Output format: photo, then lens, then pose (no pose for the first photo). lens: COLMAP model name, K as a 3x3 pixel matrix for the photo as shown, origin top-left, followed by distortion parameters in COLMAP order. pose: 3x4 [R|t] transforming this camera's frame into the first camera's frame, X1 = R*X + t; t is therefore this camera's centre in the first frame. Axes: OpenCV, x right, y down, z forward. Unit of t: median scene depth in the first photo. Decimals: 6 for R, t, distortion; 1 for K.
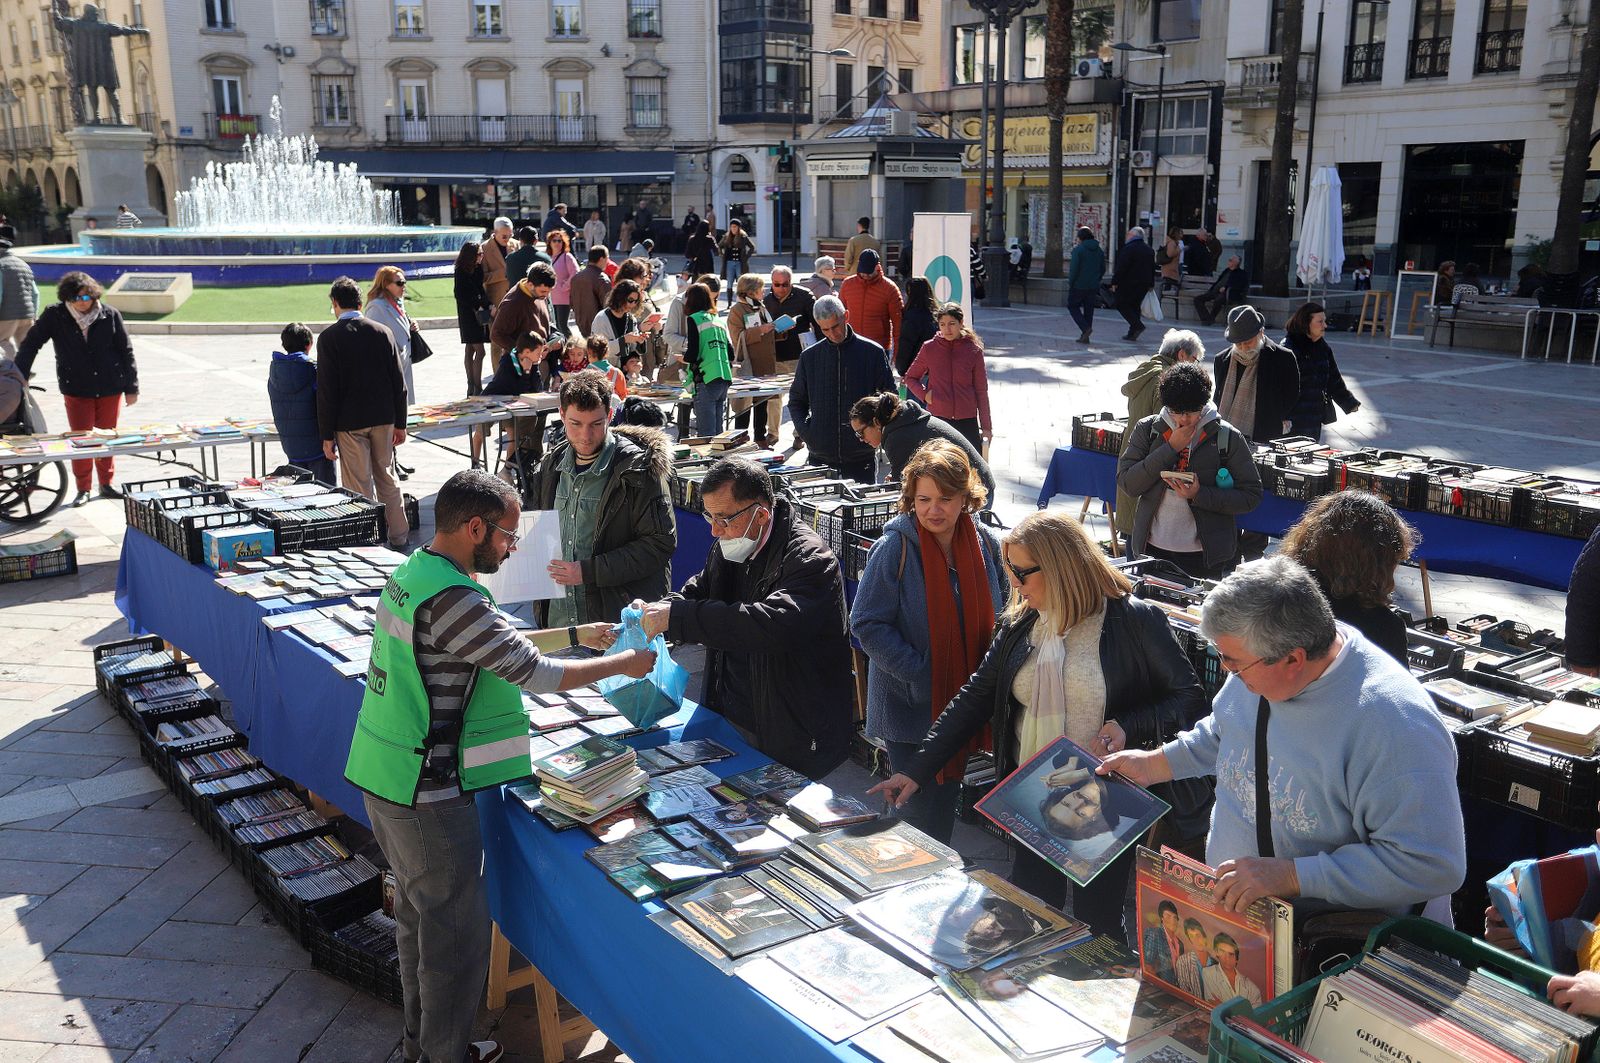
lens RADIAL K [[1483.5, 0, 797.2], [0, 1483.5, 526.6], [0, 0, 1]] dist [-0.014444, 0.099274]
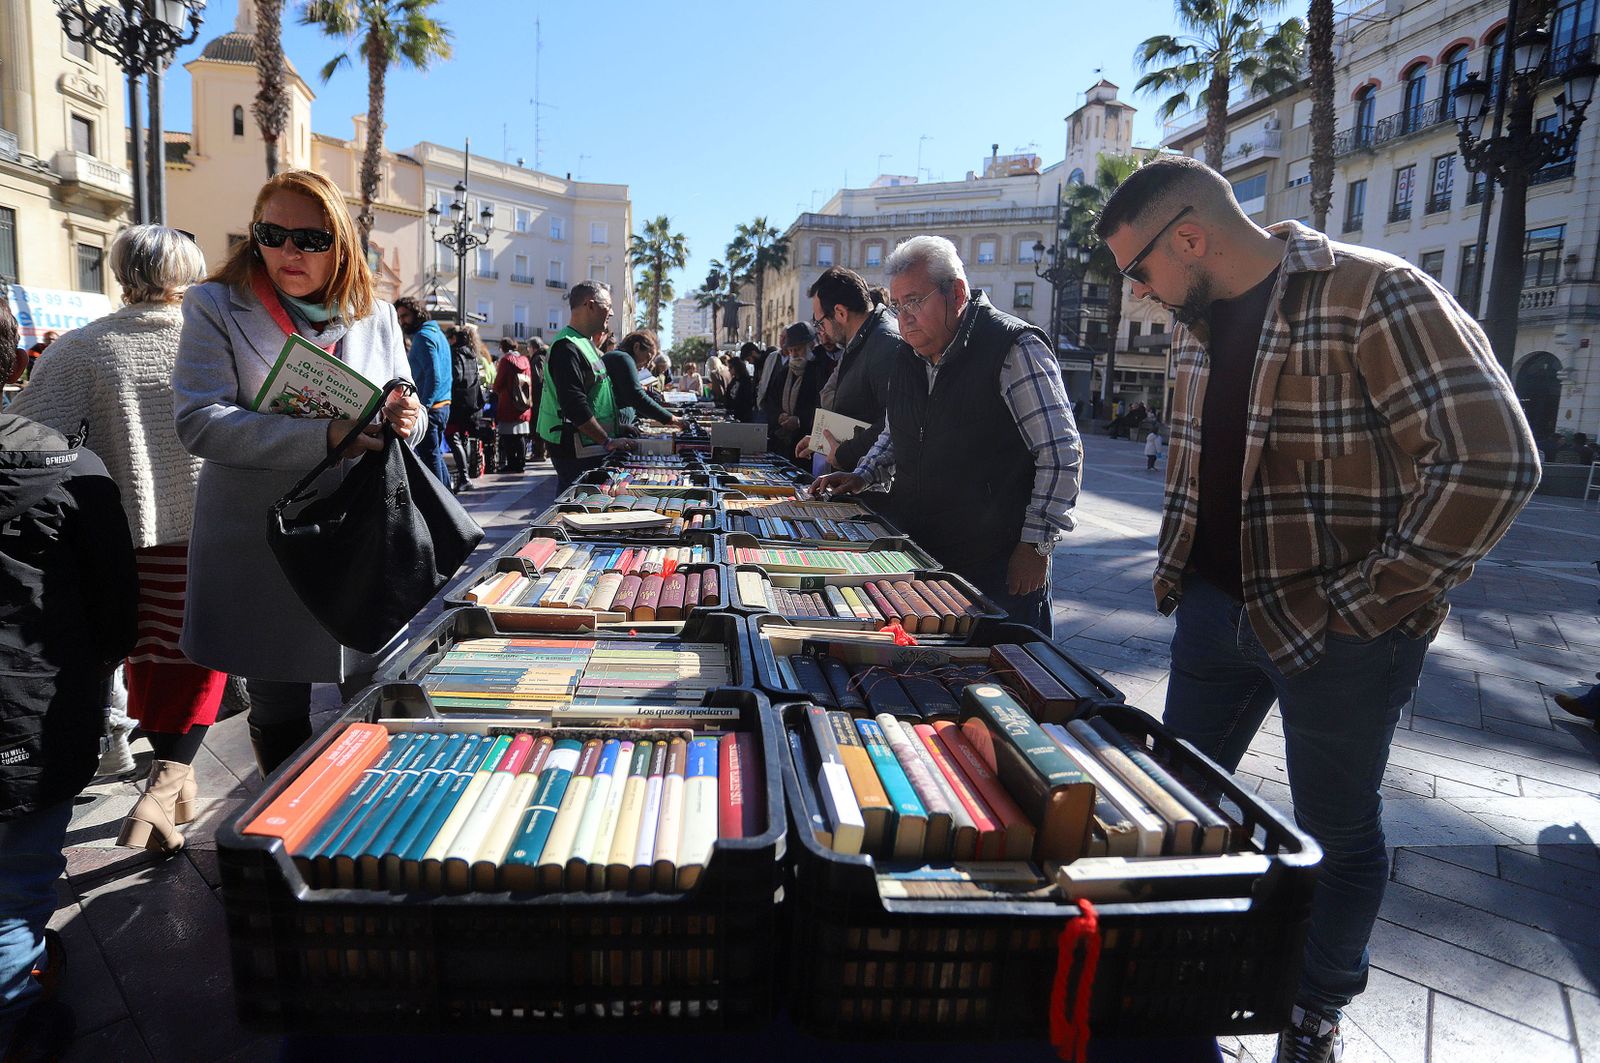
lens RADIAL K [[843.2, 0, 751.5], [0, 843.2, 501.4], [0, 0, 1]] dist [-0.083646, 0.041231]
pose [[0.841530, 0.104251, -0.530055, 0.315174], [-0.159228, 0.985479, -0.058972, 0.054397], [0.516210, 0.134026, 0.845910, -0.082552]]
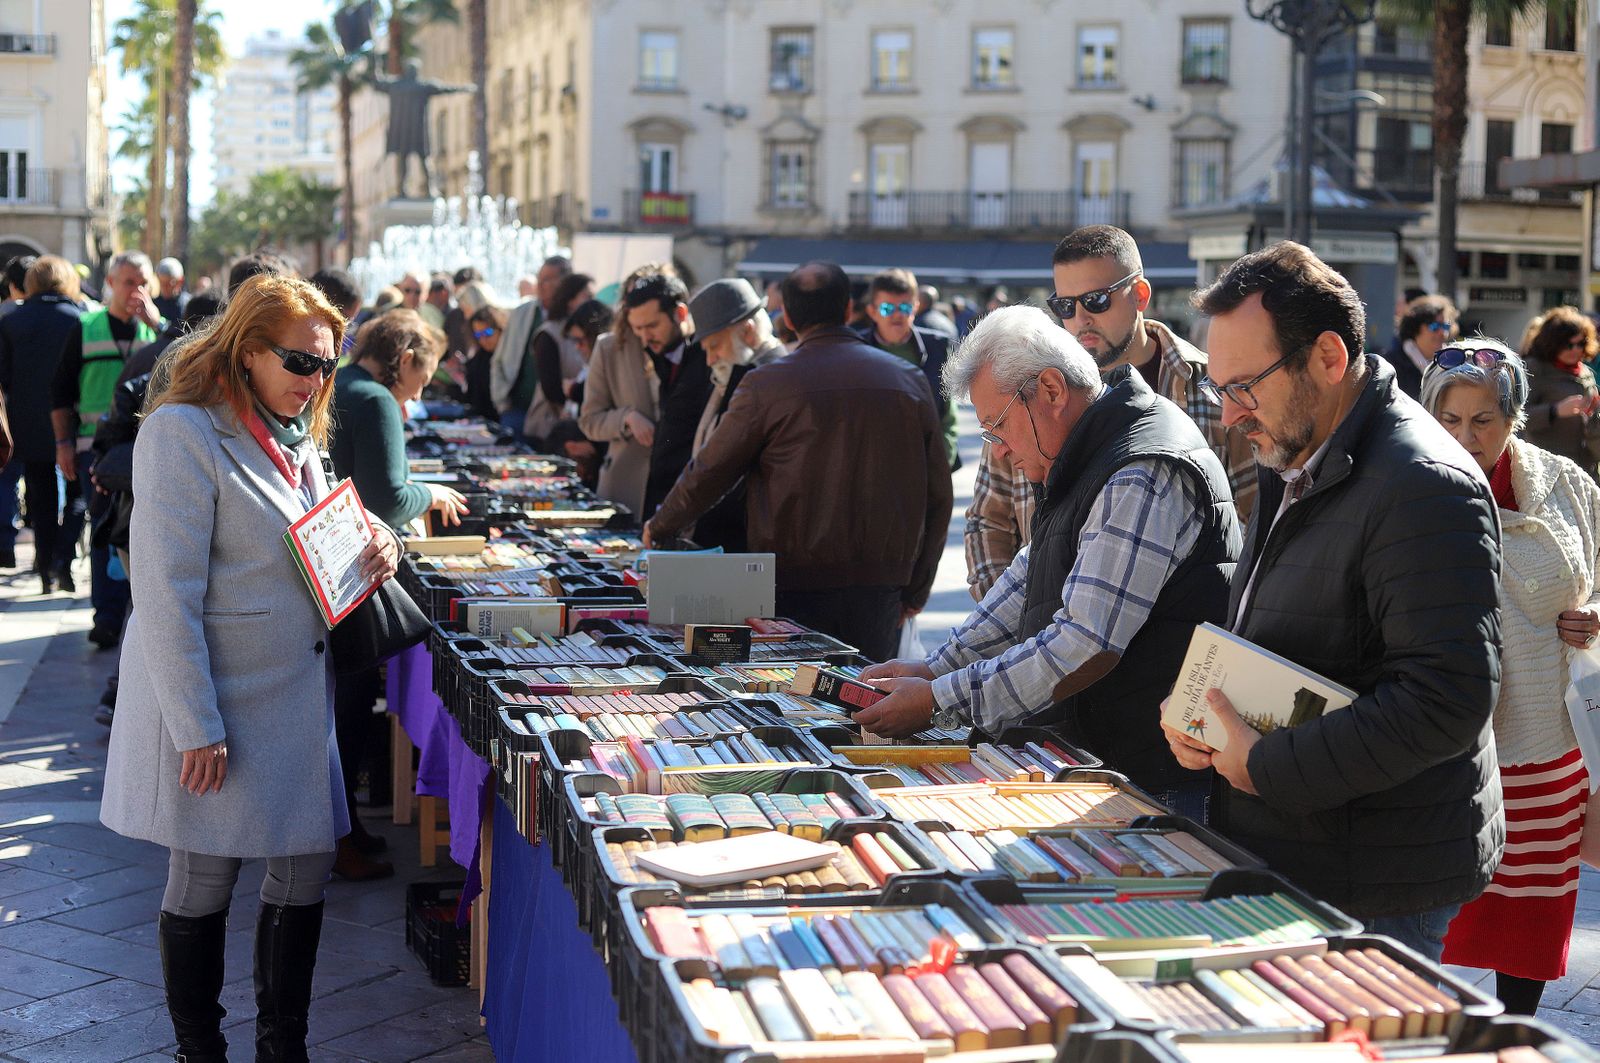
lens RADIAL K [[2420.4, 0, 797.5], [0, 2420.4, 530.6], [0, 0, 1]] dist [-0.096591, -0.050368]
pose [[0.911434, 0.053641, -0.407934, 0.314984], [-0.110559, 0.986930, -0.117243, 0.052251], [0.396313, 0.151960, 0.905452, -0.116735]]
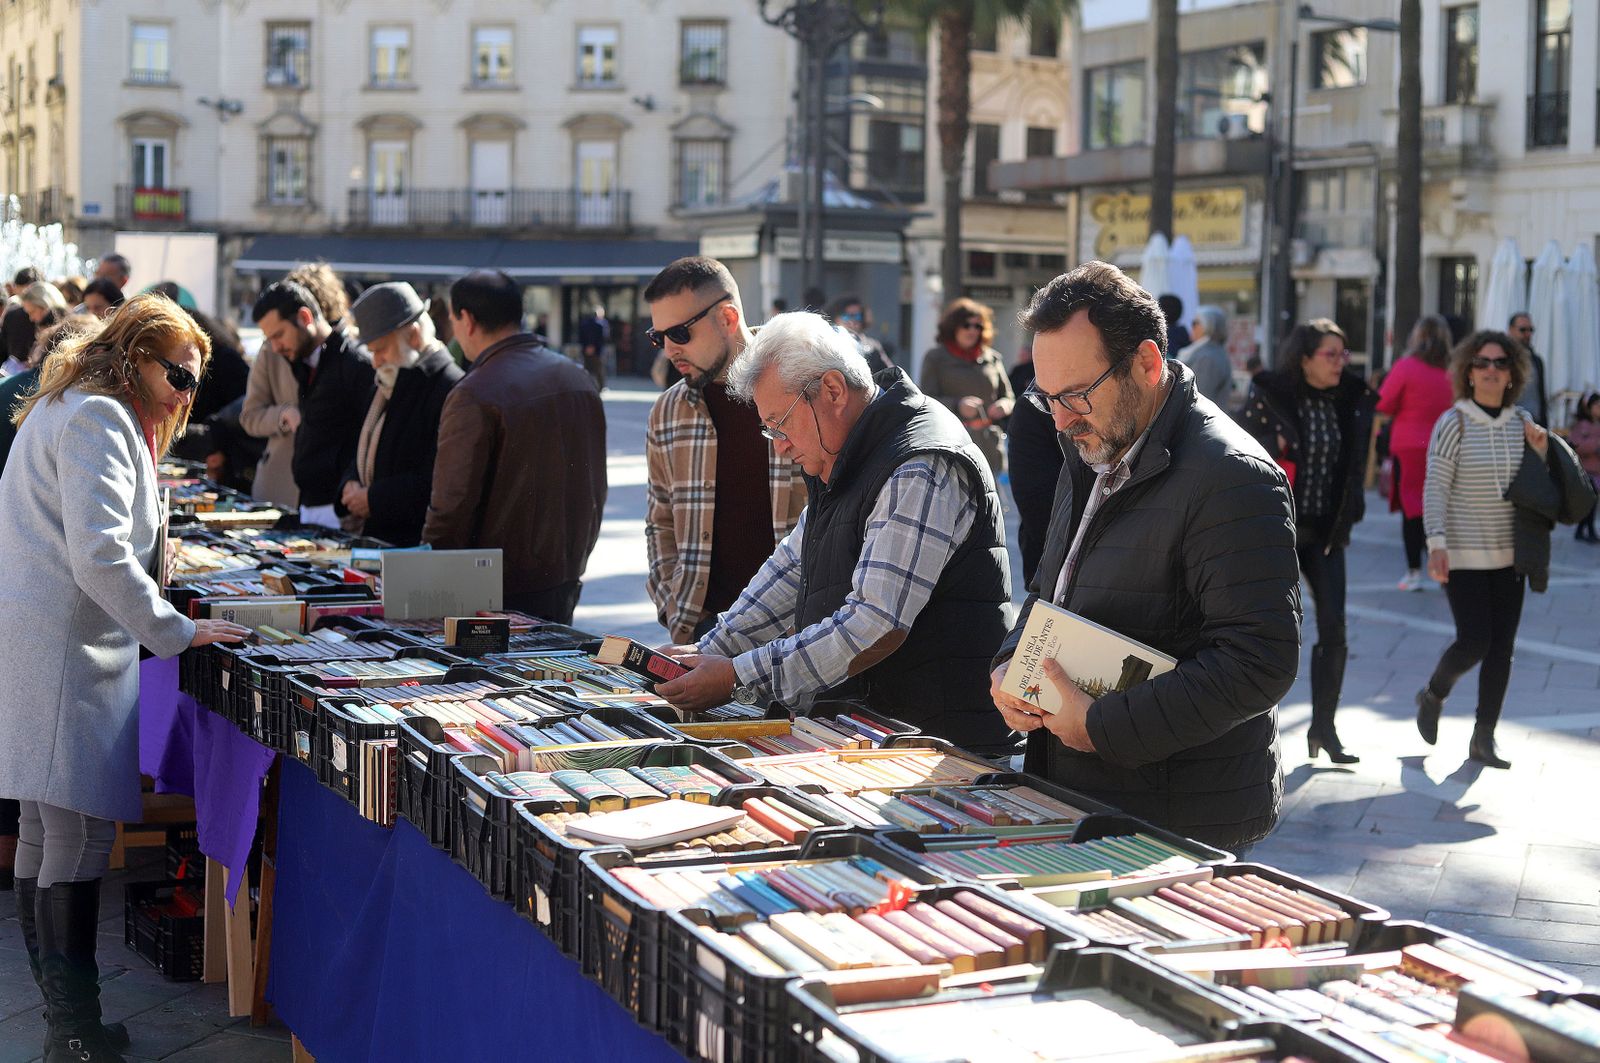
lens RADIAL K [[2420.4, 0, 797.5], [0, 2420.4, 530.6], [0, 0, 1]] dist [-0.096591, -0.050368]
pose [[0.977495, 0.038037, -0.207501, 0.303764], [-0.067112, 0.988579, -0.134935, 0.054789], [0.199999, 0.145824, 0.968884, -0.128793]]
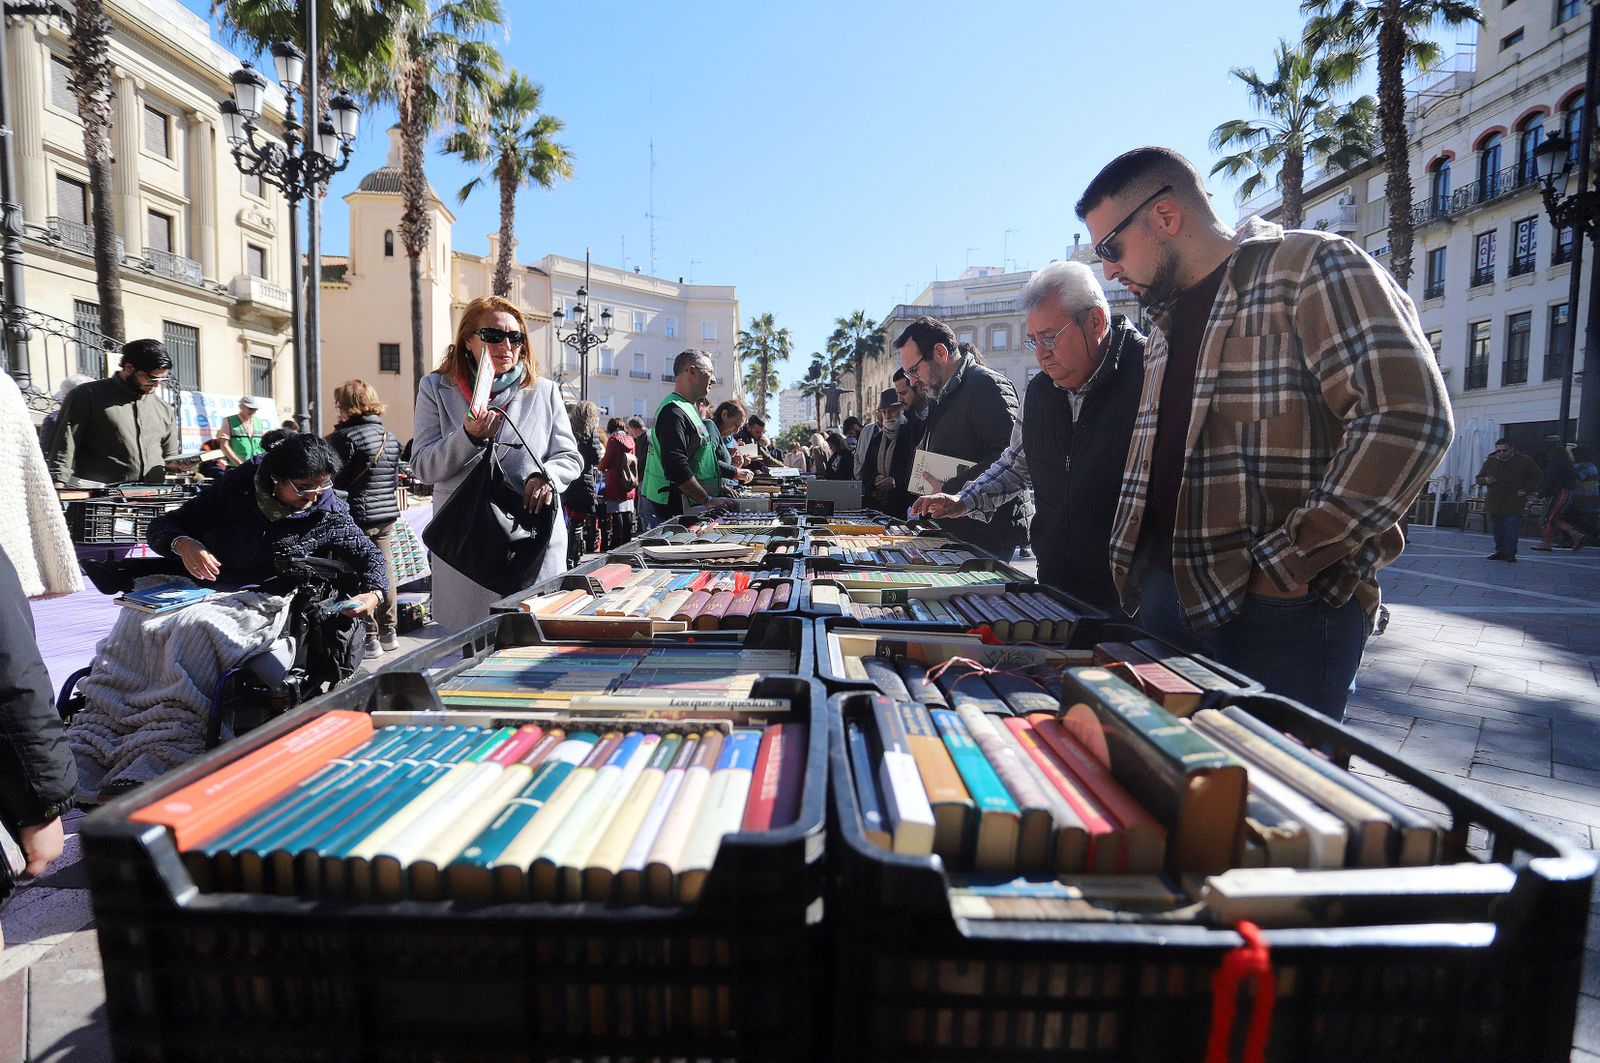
lens RADIAL K [[789.3, 0, 800.6], [0, 789.3, 535.3], [0, 0, 1]] dist [-0.076827, 0.033815]
pose [[0.803817, 0.057077, -0.592132, 0.313934], [-0.143691, 0.984541, -0.100158, 0.056764], [0.577261, 0.165593, 0.799593, -0.077424]]
